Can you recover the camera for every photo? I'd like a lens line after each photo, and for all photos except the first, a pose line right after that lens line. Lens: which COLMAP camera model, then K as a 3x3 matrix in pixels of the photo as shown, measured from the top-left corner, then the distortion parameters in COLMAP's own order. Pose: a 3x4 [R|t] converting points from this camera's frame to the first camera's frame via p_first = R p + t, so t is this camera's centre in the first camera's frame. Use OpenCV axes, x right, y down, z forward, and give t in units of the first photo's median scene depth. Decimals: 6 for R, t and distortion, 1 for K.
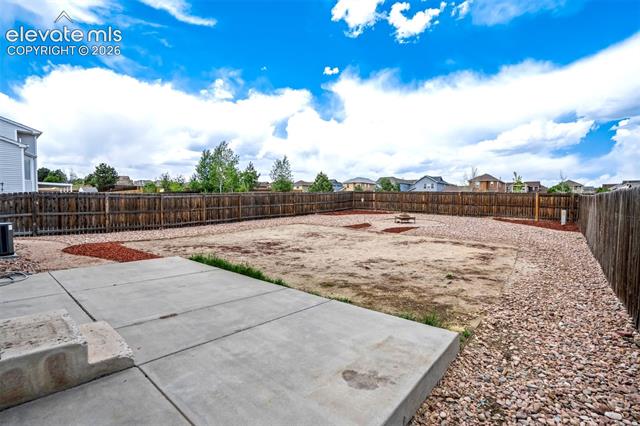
lens RADIAL K [[303.4, 0, 318.2], [0, 303.4, 212.0], [0, 0, 1]] dist [0.000566, -0.000150]
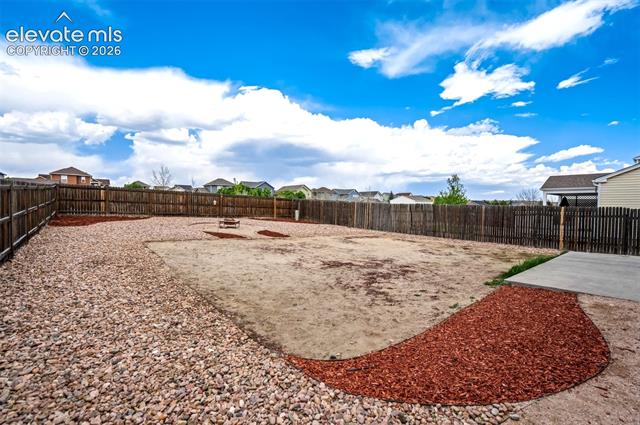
lens RADIAL K [[303.4, 0, 318.2], [0, 303.4, 211.5], [0, 0, 1]] dist [0.000566, -0.000150]
pose [[0.097906, -0.025800, 0.994861, -0.462231], [0.014108, 0.999599, 0.024534, -0.023402], [-0.995096, 0.011634, 0.098230, 0.459727]]
